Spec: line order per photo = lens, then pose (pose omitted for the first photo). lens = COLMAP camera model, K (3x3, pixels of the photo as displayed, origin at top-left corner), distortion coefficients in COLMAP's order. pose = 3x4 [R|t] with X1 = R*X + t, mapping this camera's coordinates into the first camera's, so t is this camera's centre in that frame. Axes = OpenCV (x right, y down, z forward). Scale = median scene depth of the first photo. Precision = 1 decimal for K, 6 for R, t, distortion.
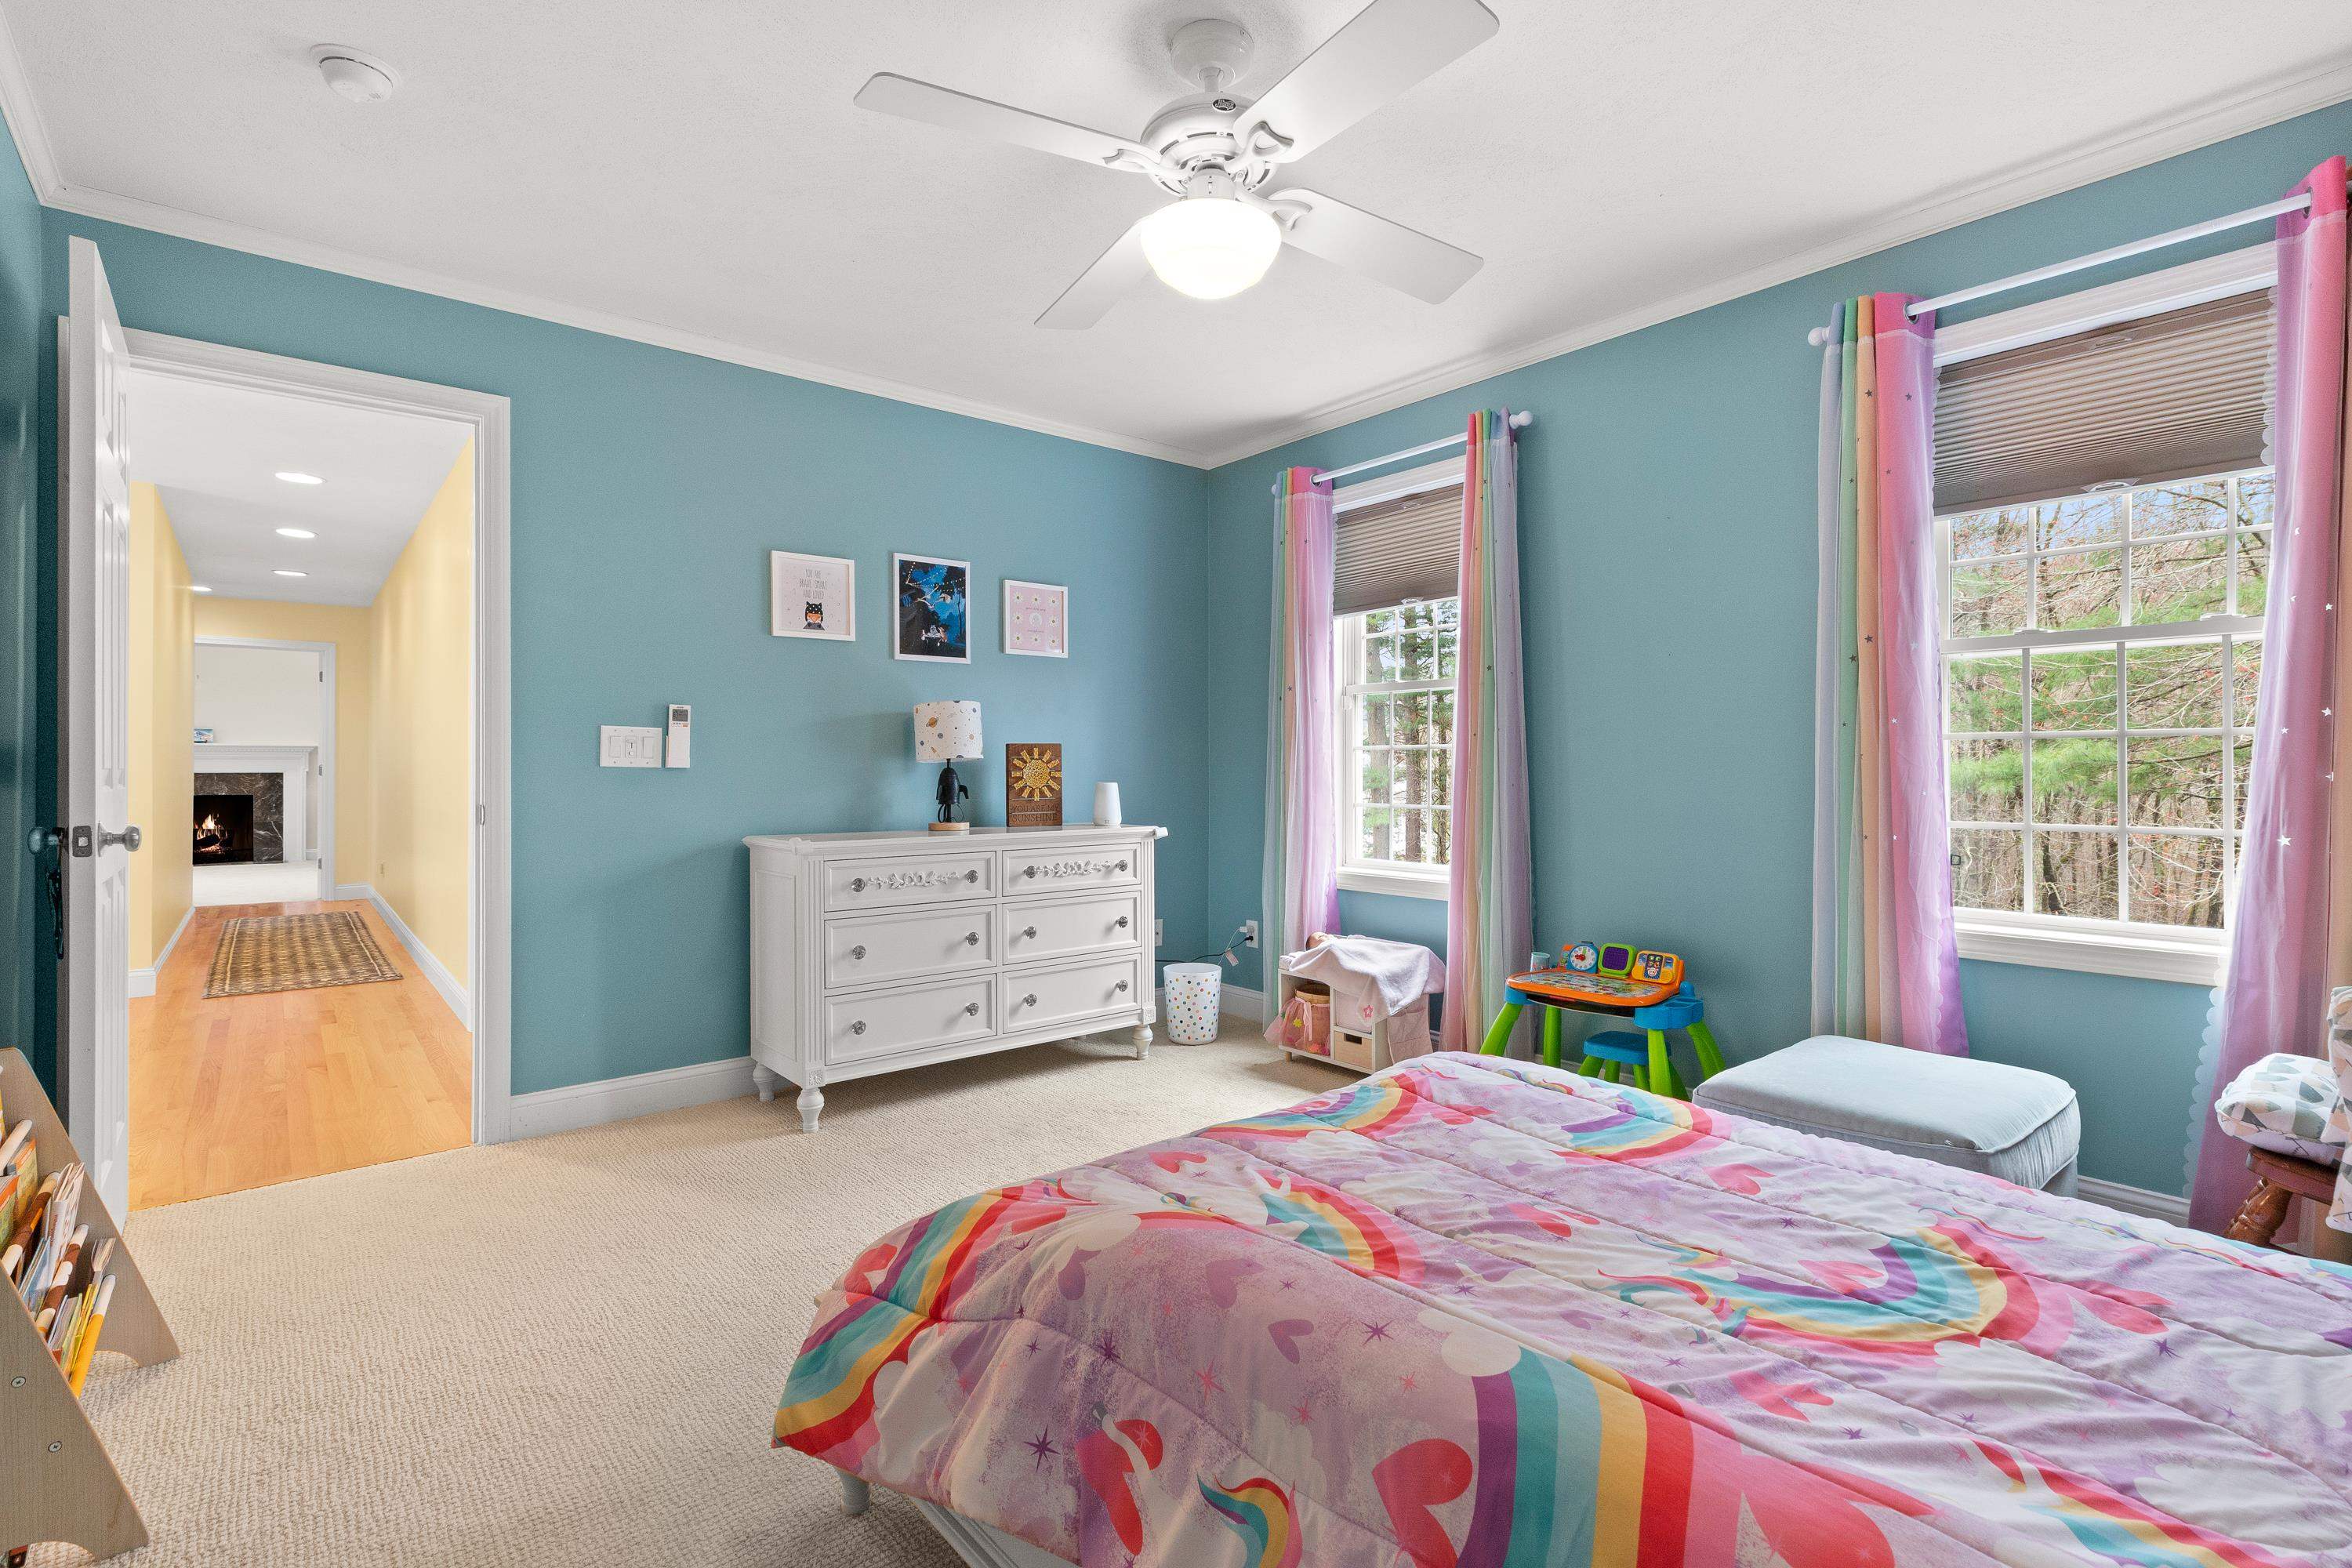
lens RADIAL K [[1098.9, 0, 1236.9], [0, 1098.9, 783.3], [0, 0, 1]] dist [-0.012881, -0.000282]
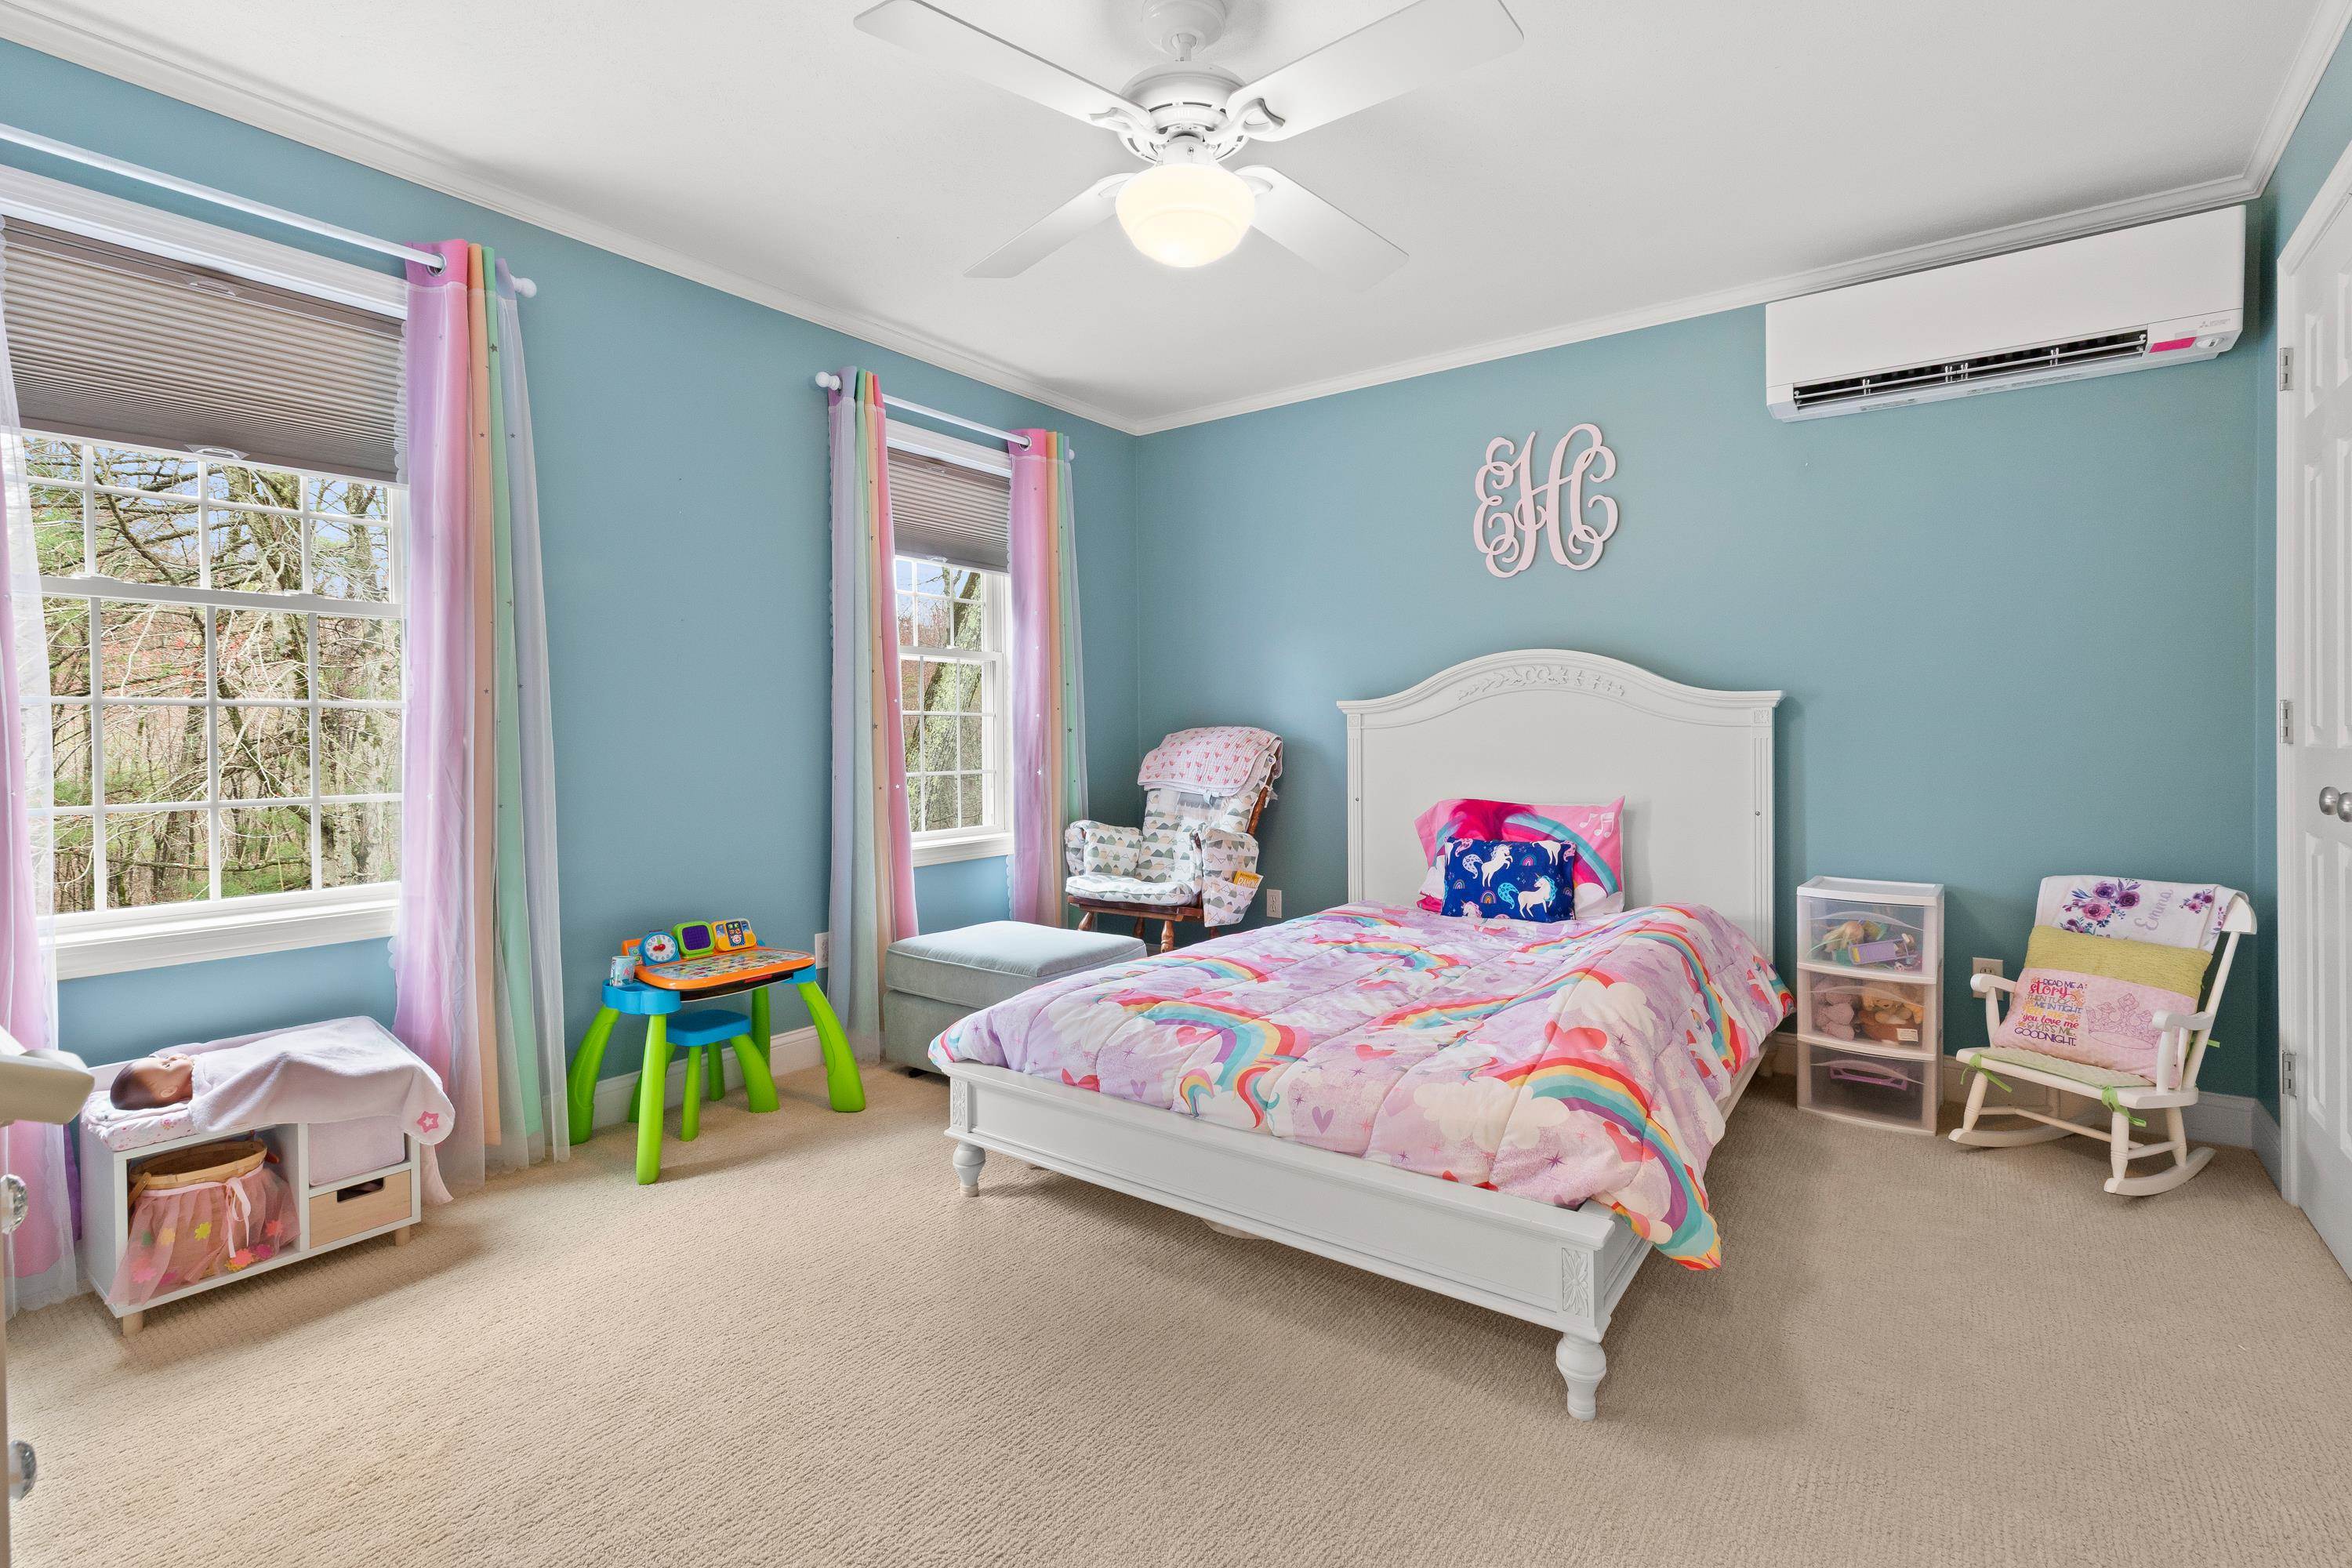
lens RADIAL K [[1074.7, 0, 1176.7], [0, 1074.7, 736.7], [0, 0, 1]] dist [0.002872, 0.000212]
pose [[-0.214875, -0.007526, 0.976613, -0.618440], [0.010328, 0.999897, 0.009978, -0.017864], [-0.976587, 0.012231, -0.214775, 0.753918]]
